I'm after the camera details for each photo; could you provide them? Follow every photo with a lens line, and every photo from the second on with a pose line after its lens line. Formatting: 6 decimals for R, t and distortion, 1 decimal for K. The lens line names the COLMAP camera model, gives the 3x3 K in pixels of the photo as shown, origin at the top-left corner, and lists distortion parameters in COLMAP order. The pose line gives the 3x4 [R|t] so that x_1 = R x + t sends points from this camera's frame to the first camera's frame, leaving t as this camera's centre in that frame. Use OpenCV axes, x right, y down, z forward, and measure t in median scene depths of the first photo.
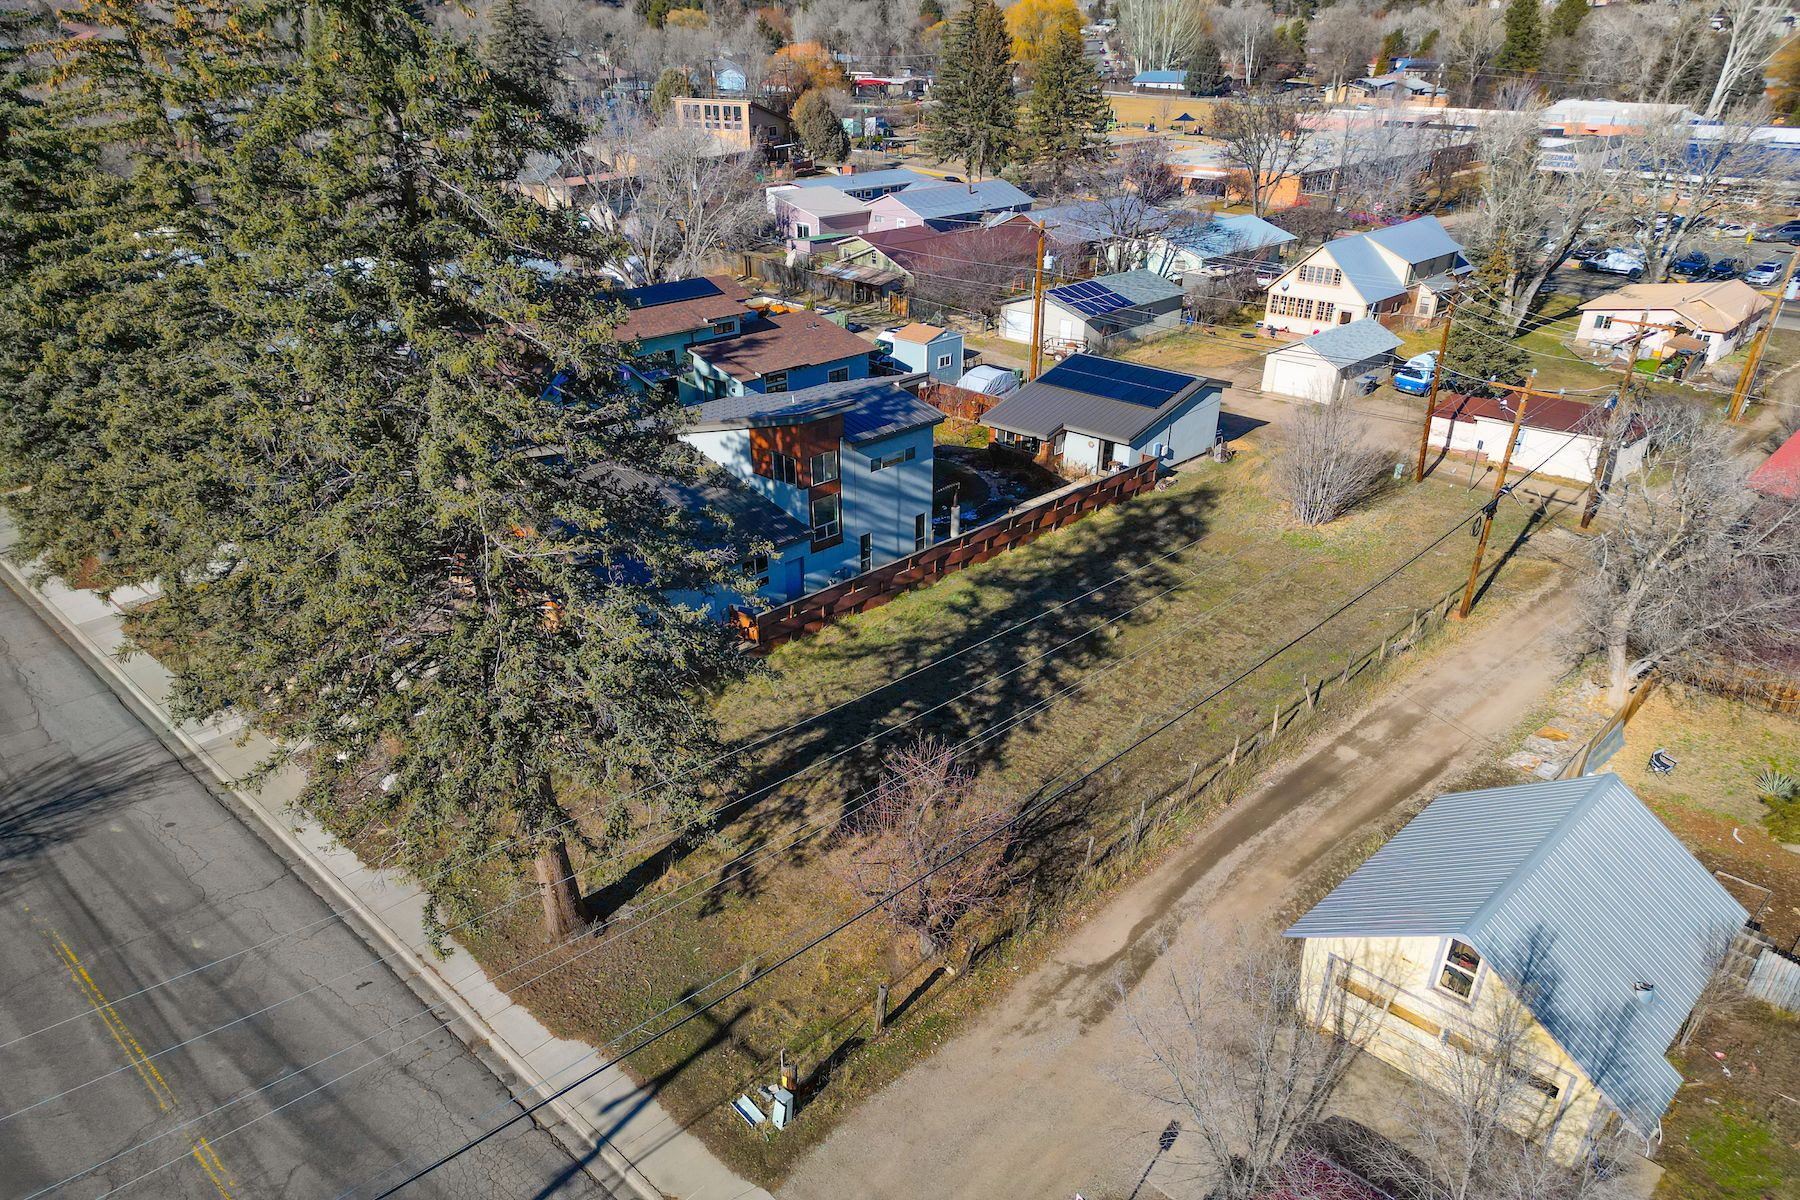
lens RADIAL K [[1243.4, 0, 897.2], [0, 1243.4, 662.6], [0, 0, 1]] dist [0.092947, -0.000442]
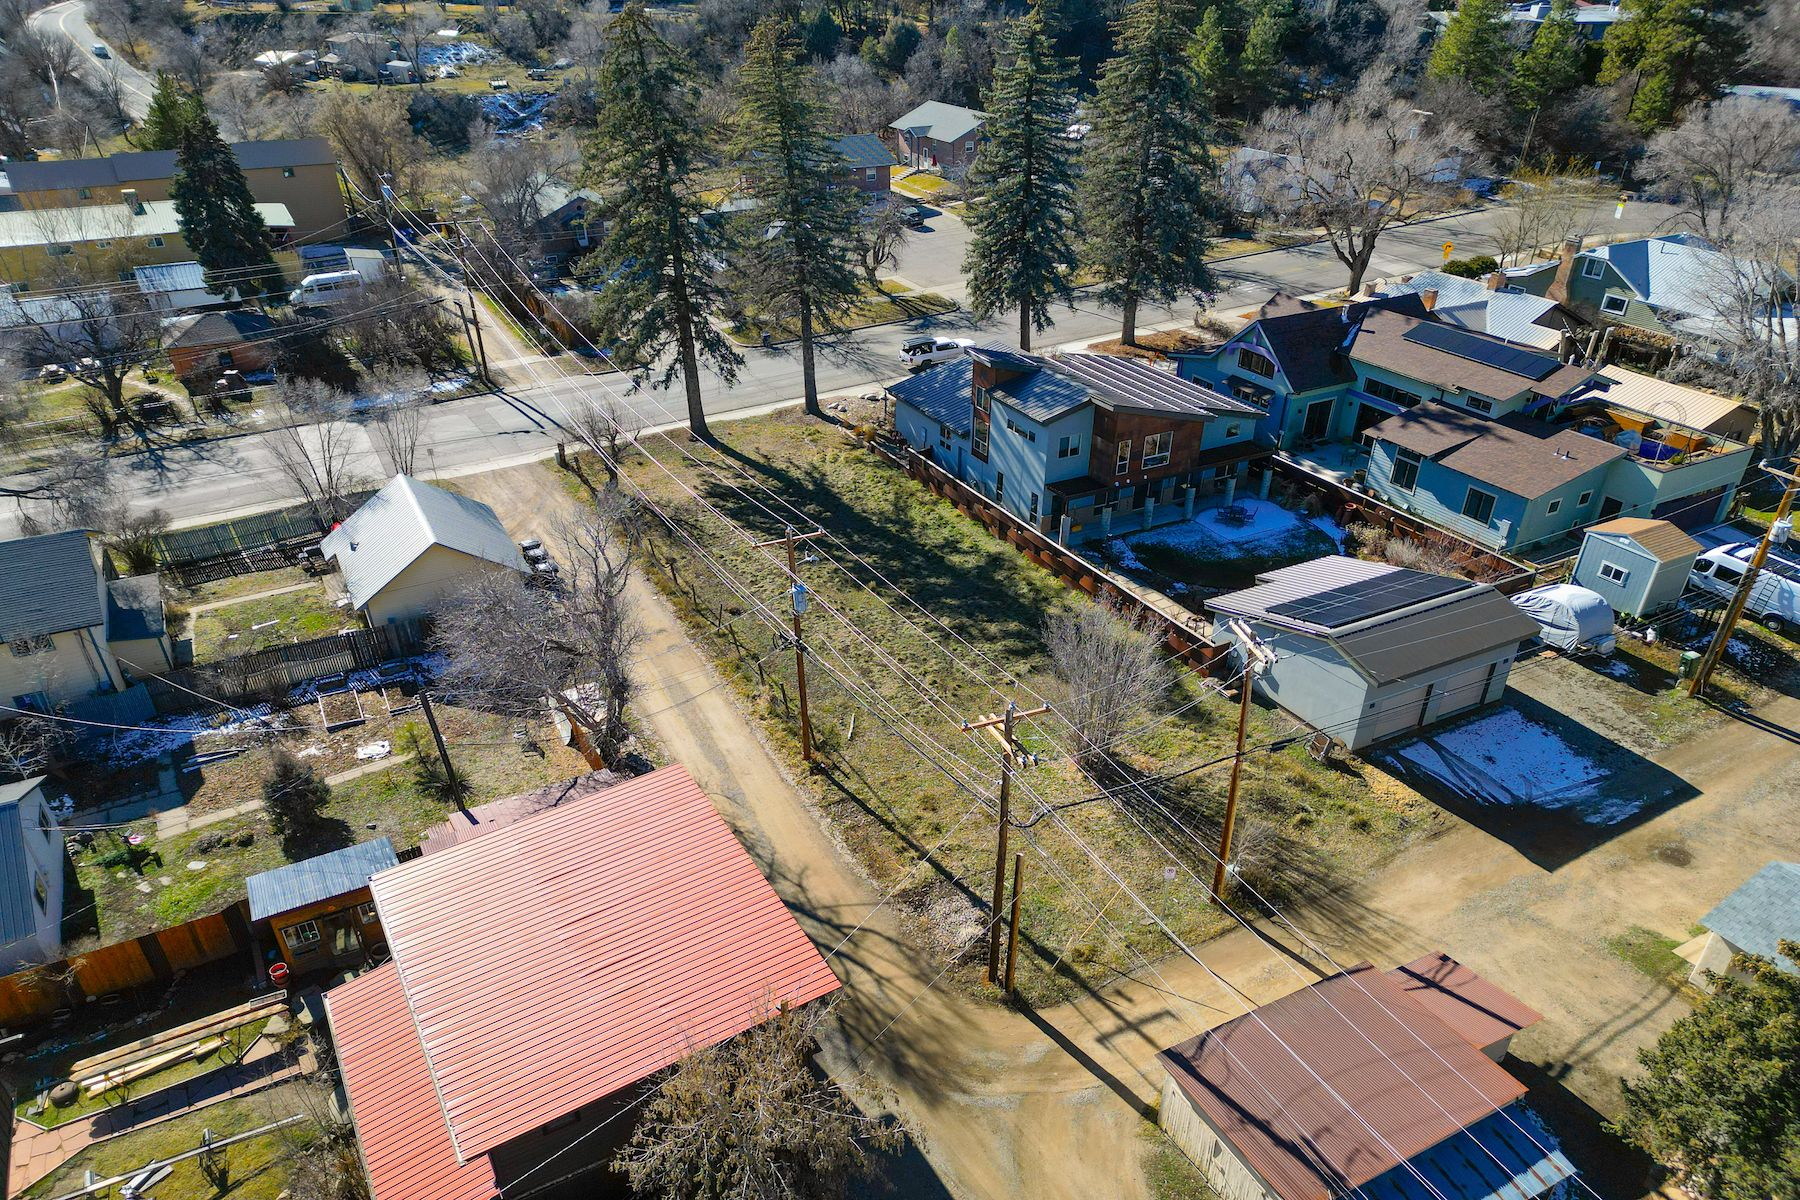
lens RADIAL K [[1297.9, 0, 900.0], [0, 1297.9, 600.0], [0, 0, 1]] dist [0.061393, -0.050074]
pose [[-0.303706, 0.432064, -0.849166, 1.044127], [-0.435867, 0.729525, 0.527079, -0.581400], [0.847220, 0.530201, -0.033239, 0.895791]]
